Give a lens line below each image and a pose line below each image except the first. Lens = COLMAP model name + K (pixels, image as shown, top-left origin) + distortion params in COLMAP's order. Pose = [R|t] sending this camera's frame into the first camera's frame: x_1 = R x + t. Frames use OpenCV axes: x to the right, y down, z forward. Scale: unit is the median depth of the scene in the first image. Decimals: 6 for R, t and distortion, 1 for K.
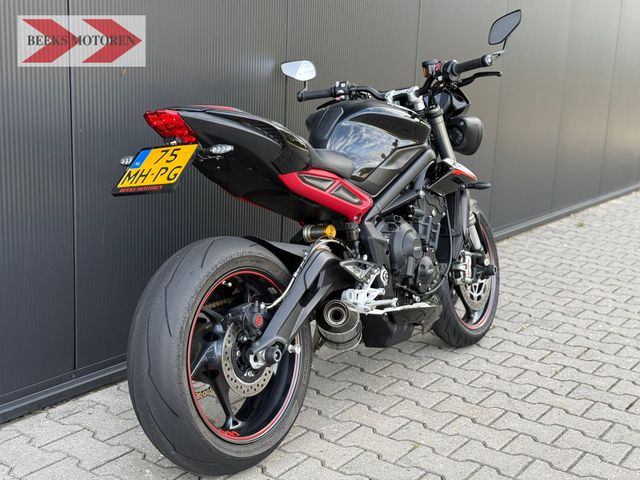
lens RADIAL K [[902.9, 0, 320.0], [0, 902.9, 240.0], [0, 0, 1]] dist [0.138329, -0.012534]
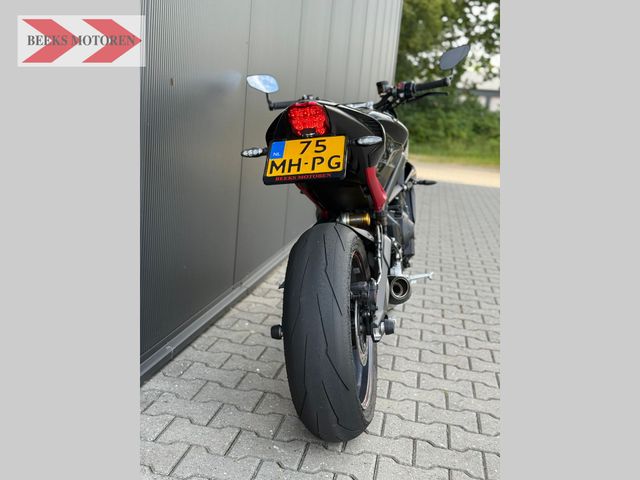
lens RADIAL K [[673.3, 0, 320.0], [0, 673.3, 240.0], [0, 0, 1]] dist [0.129983, -0.000852]
pose [[0.908599, -0.032785, 0.416380, -0.425545], [0.030940, 0.999459, 0.011180, 0.006505], [-0.416521, 0.002724, 0.909122, 0.244678]]
